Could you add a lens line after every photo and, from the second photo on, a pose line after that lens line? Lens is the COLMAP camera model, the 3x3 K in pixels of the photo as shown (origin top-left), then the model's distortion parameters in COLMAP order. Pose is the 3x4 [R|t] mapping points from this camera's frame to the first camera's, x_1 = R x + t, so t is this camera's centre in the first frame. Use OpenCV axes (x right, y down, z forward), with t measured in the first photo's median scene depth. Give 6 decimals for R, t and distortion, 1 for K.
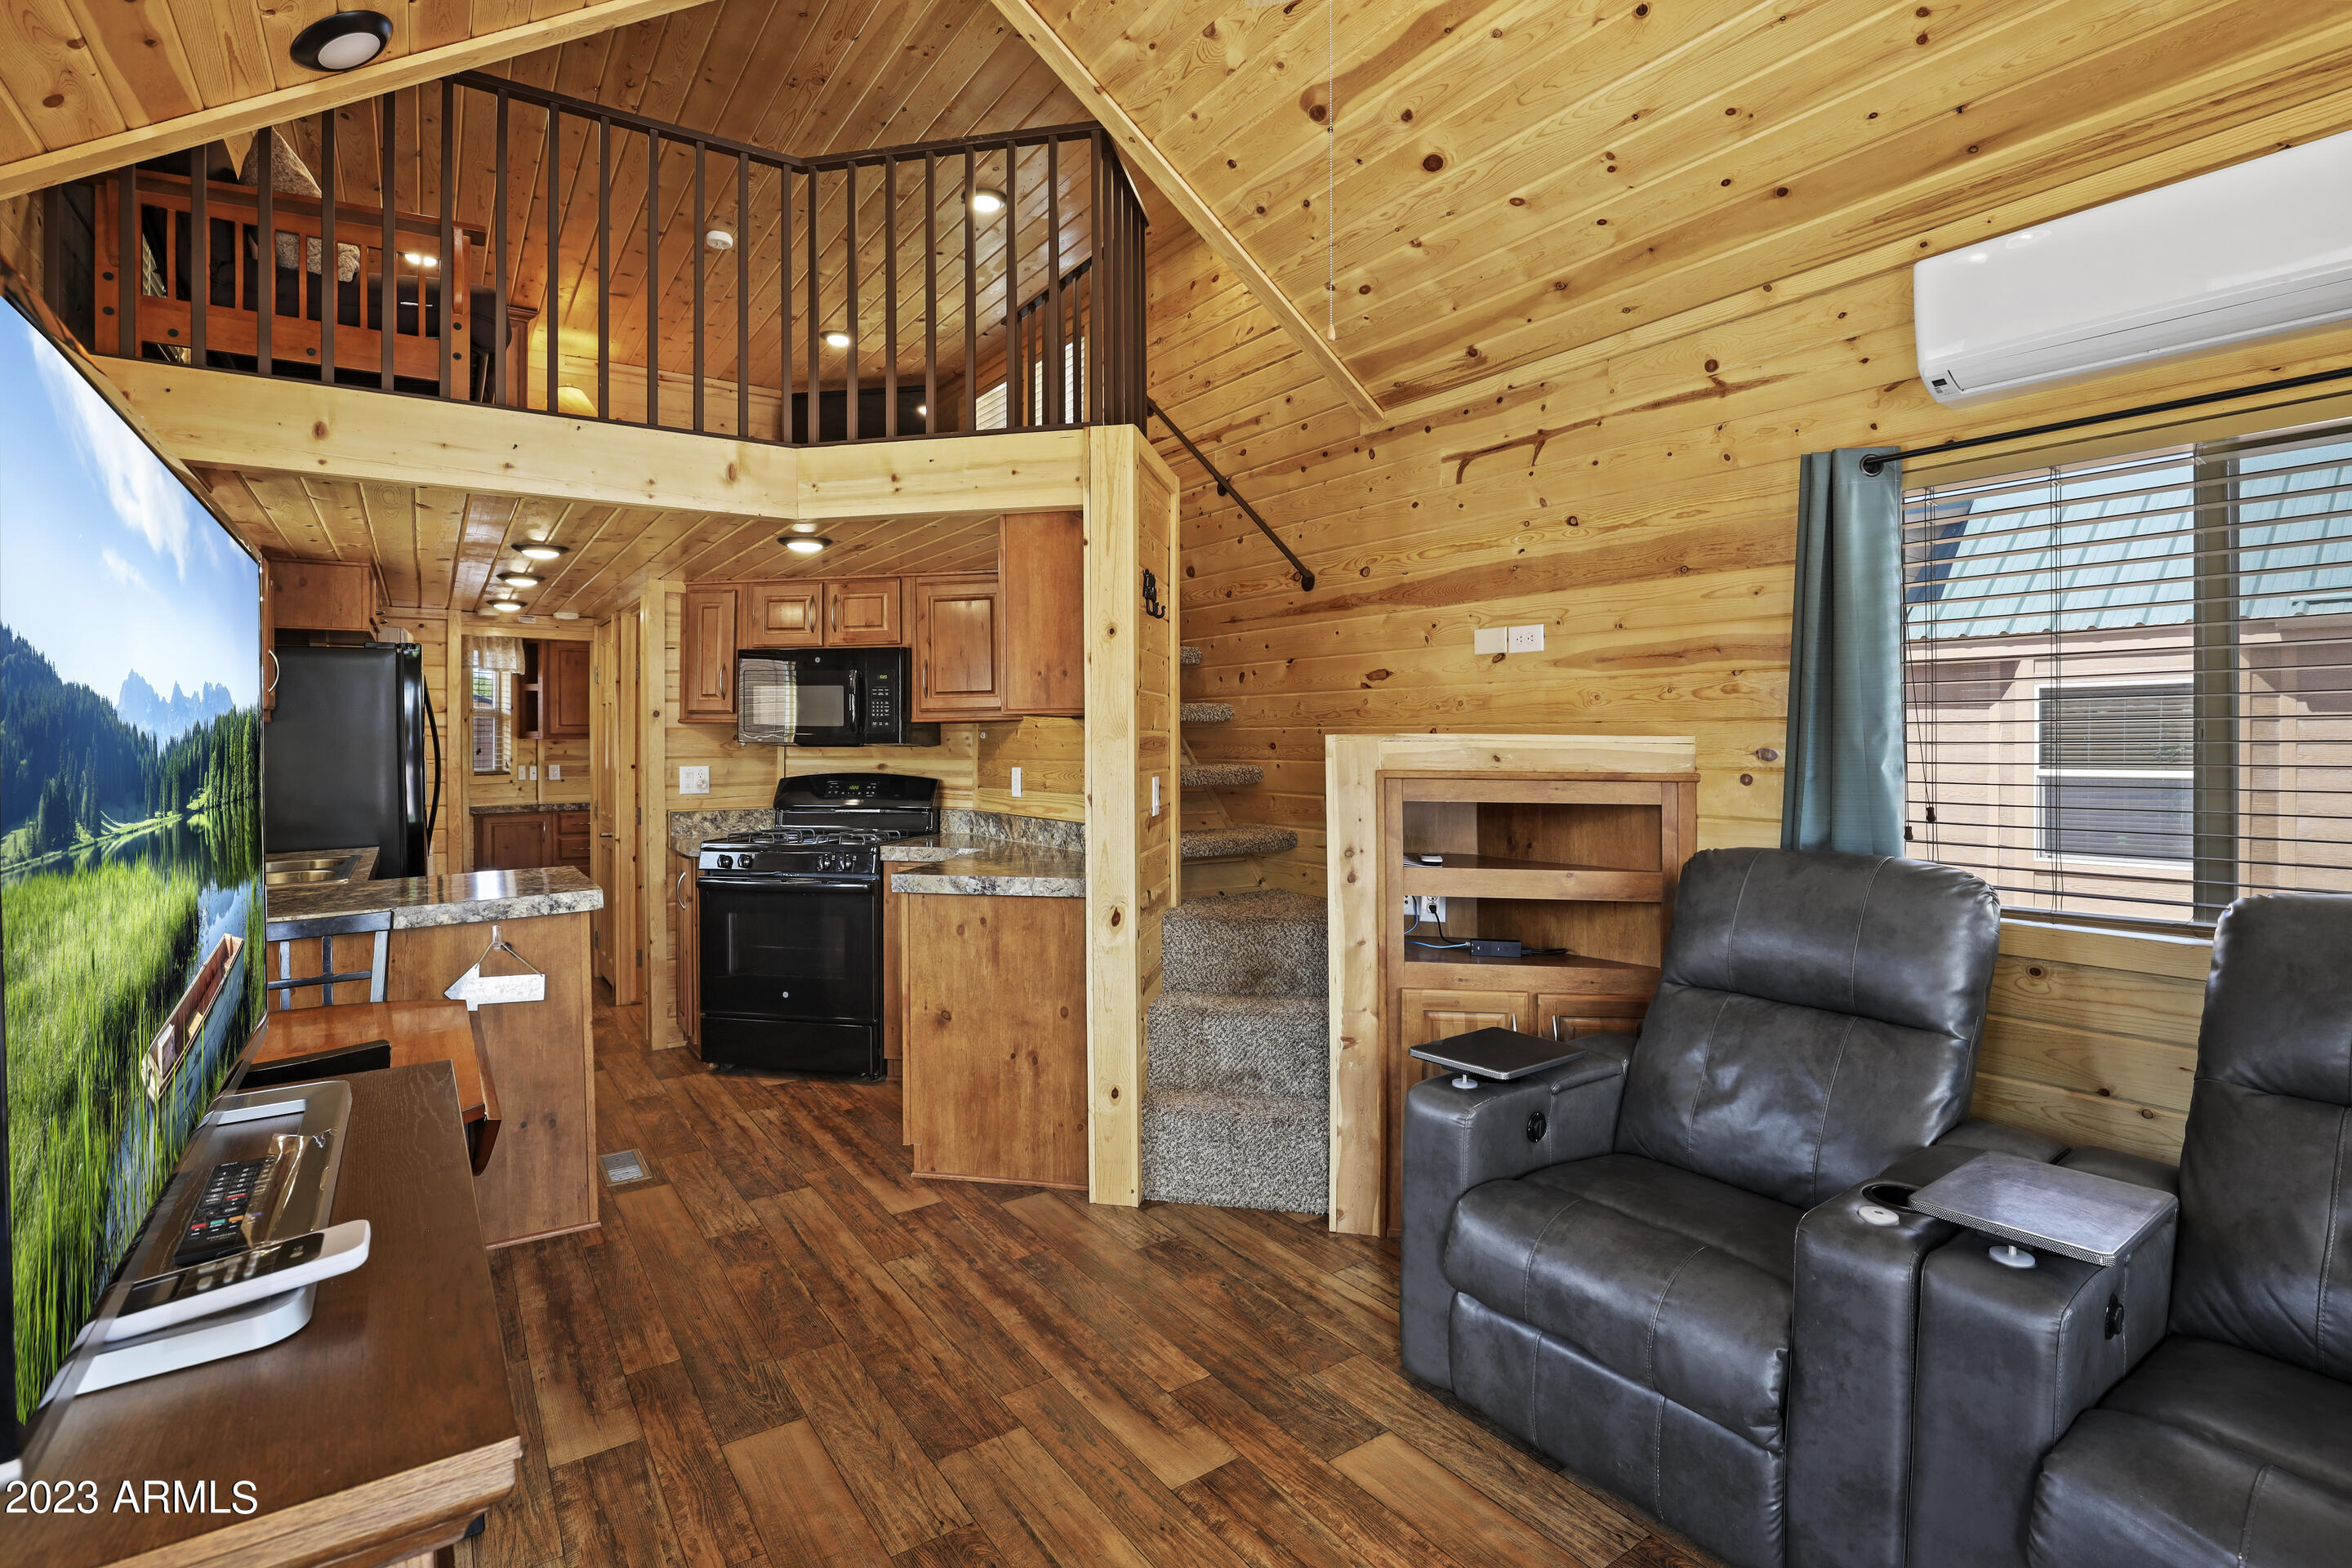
lens RADIAL K [[1104.8, 0, 1168.1], [0, 1104.8, 752.3], [0, 0, 1]] dist [-0.034500, 0.000794]
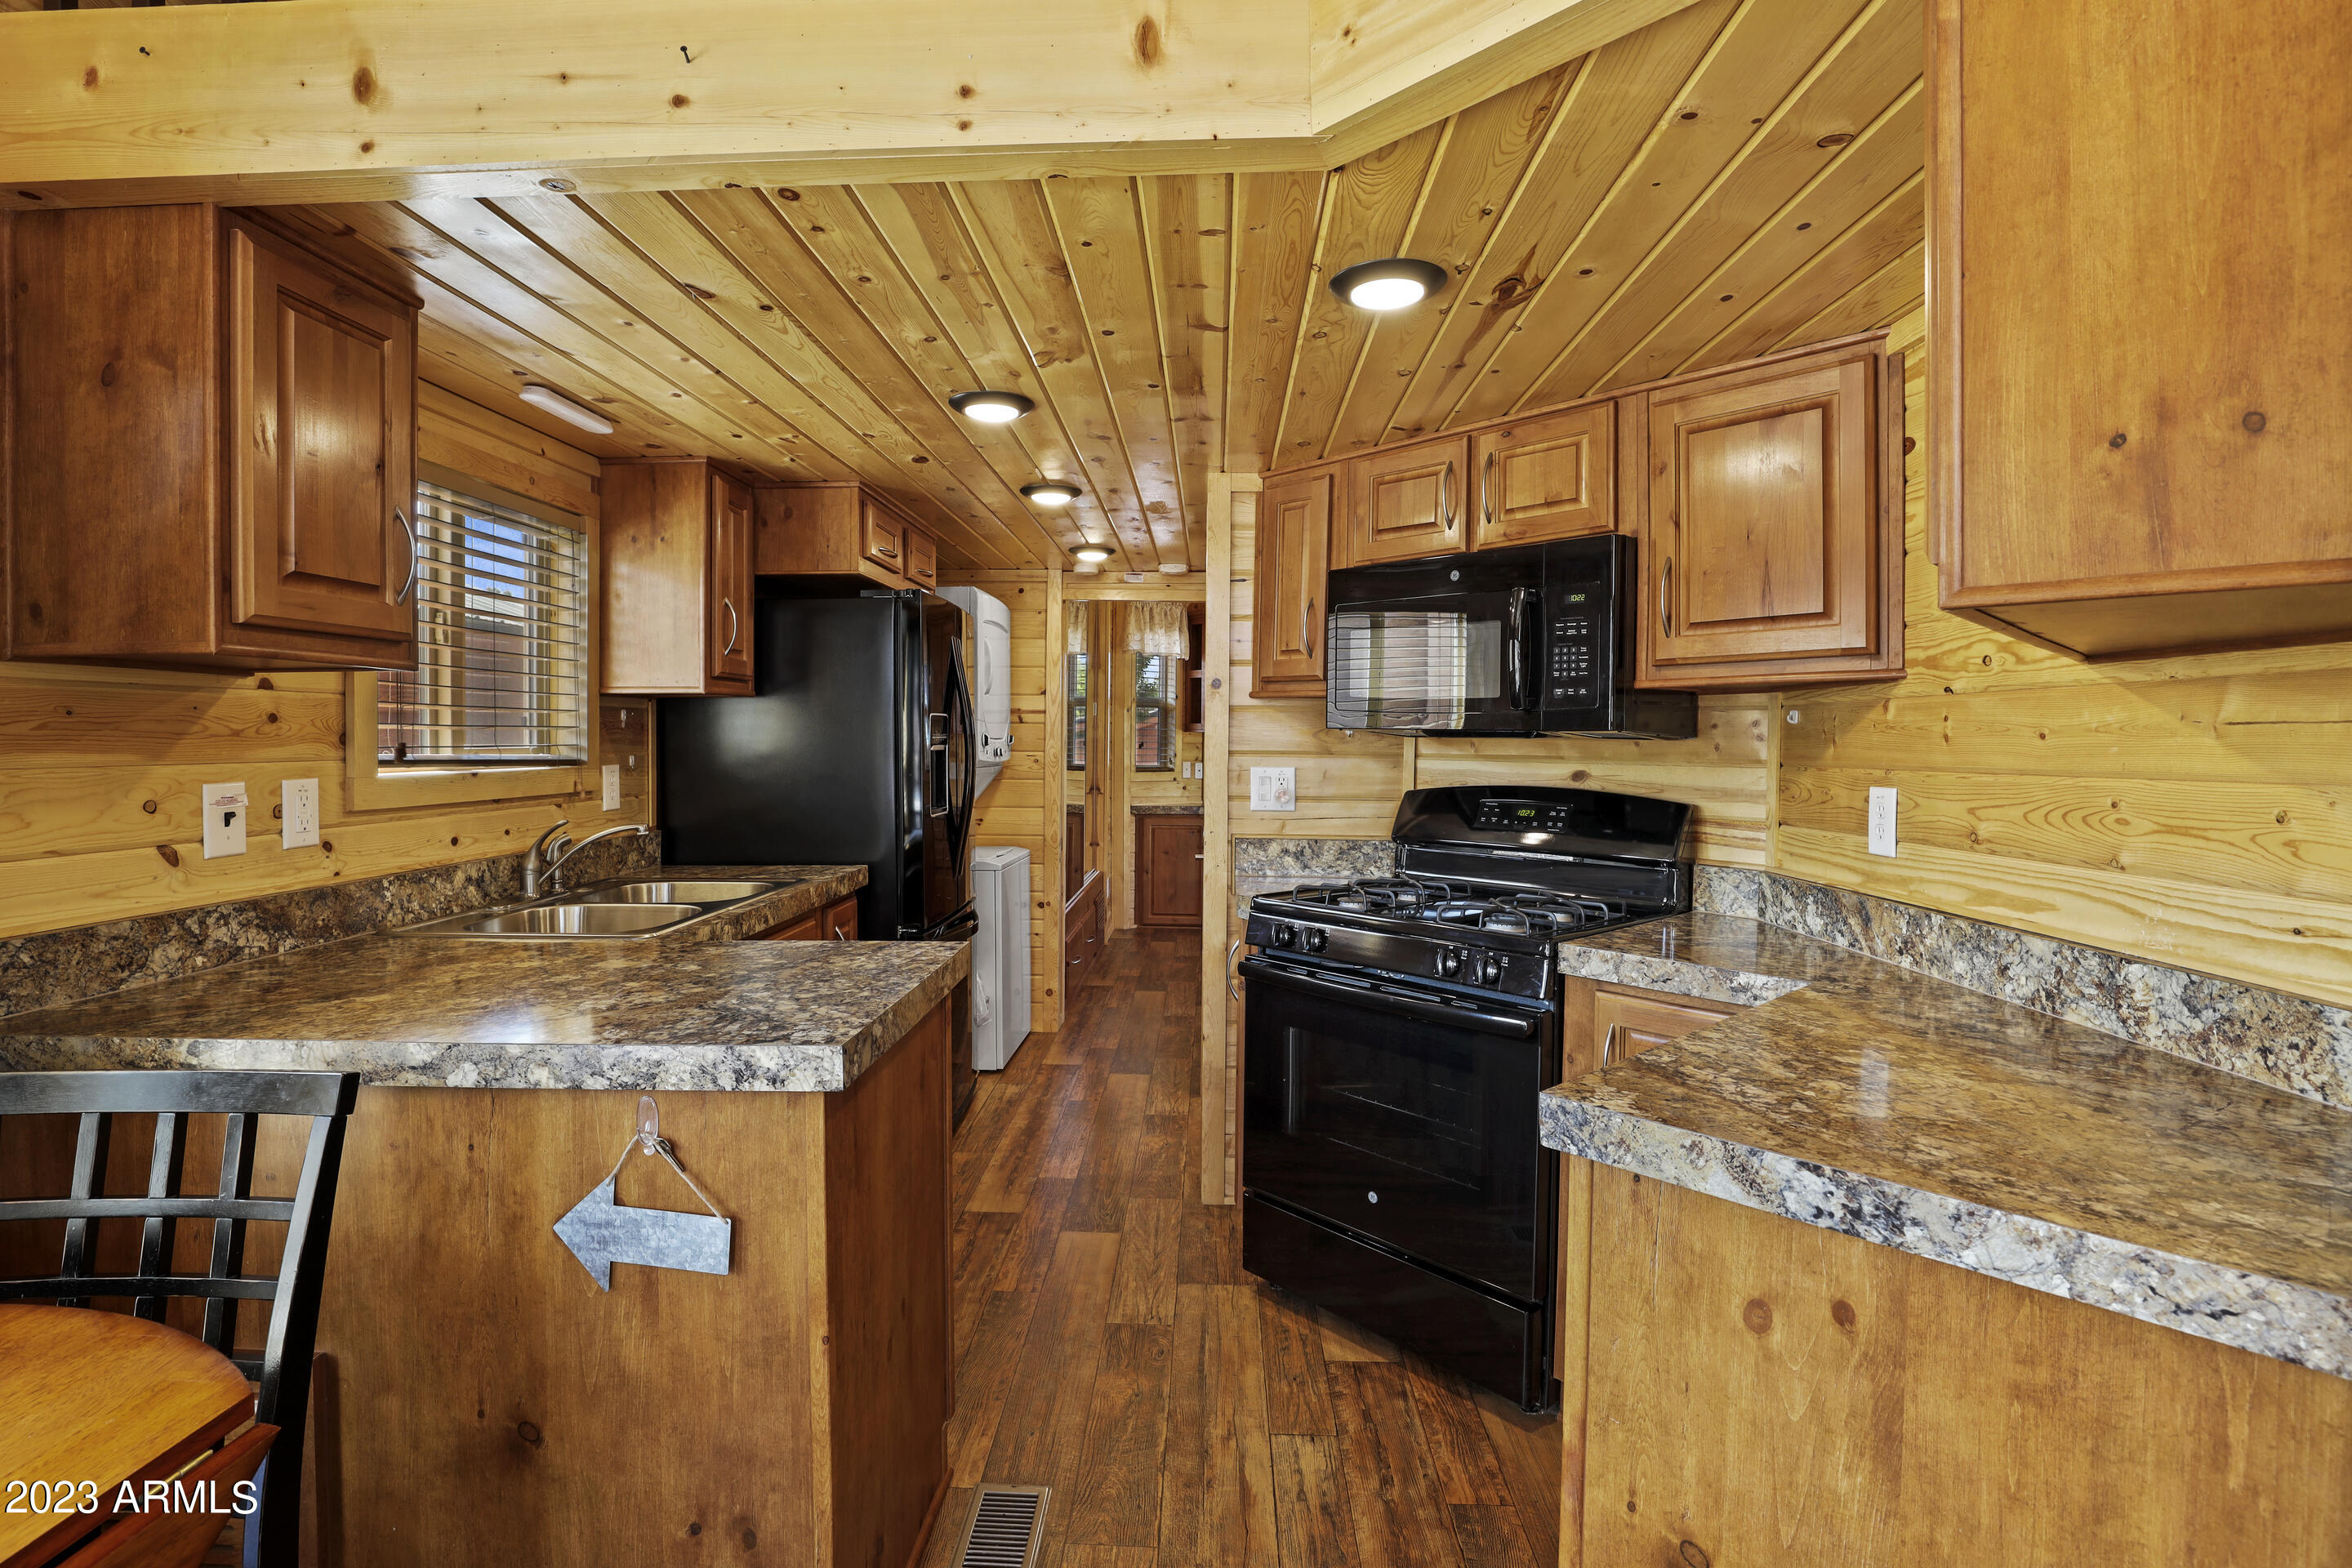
lens RADIAL K [[1104.8, 0, 1168.1], [0, 1104.8, 752.3], [0, 0, 1]] dist [-0.034500, 0.000794]
pose [[0.797015, 0.016772, -0.603726, -0.103230], [-0.018642, 0.999821, 0.003165, 0.003738], [0.603671, 0.008733, 0.797185, 0.486575]]
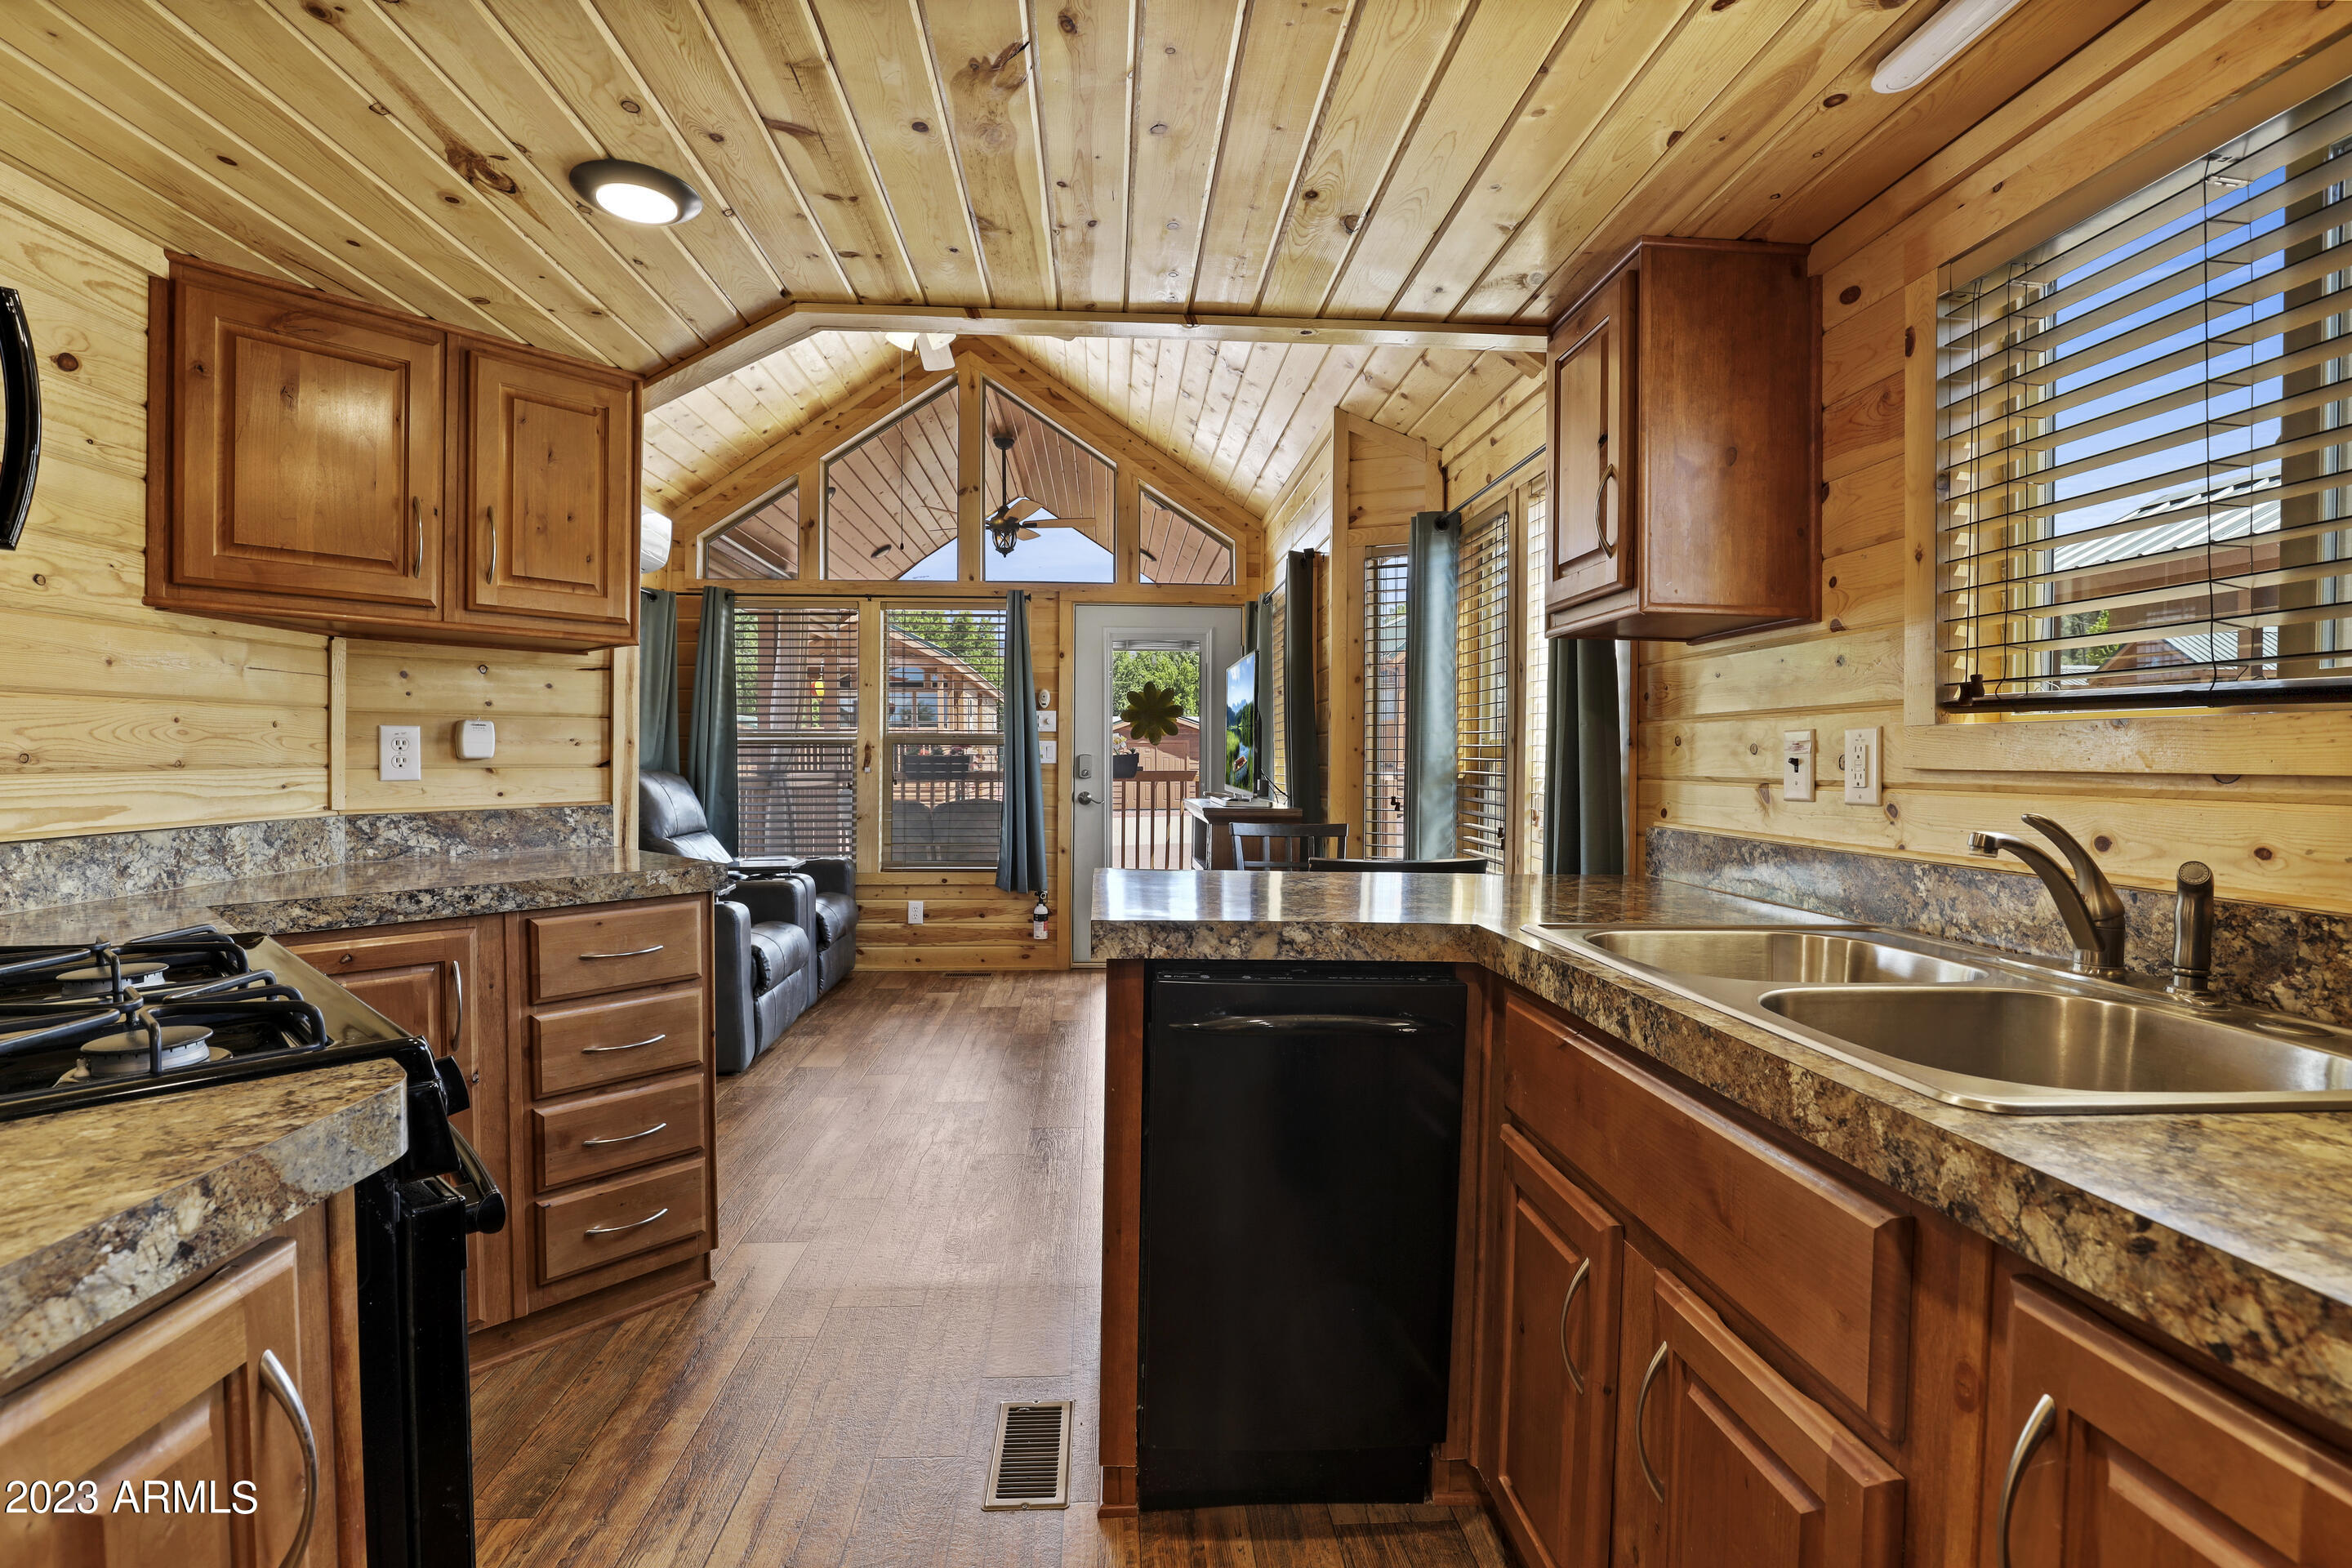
lens RADIAL K [[1104.8, 0, 1168.1], [0, 1104.8, 752.3], [0, 0, 1]] dist [-0.034500, 0.000794]
pose [[-0.853747, 0.001811, 0.520684, -0.623723], [0.005427, 0.999971, 0.005420, 0.027301], [-0.520659, 0.007453, -0.853732, 1.062896]]
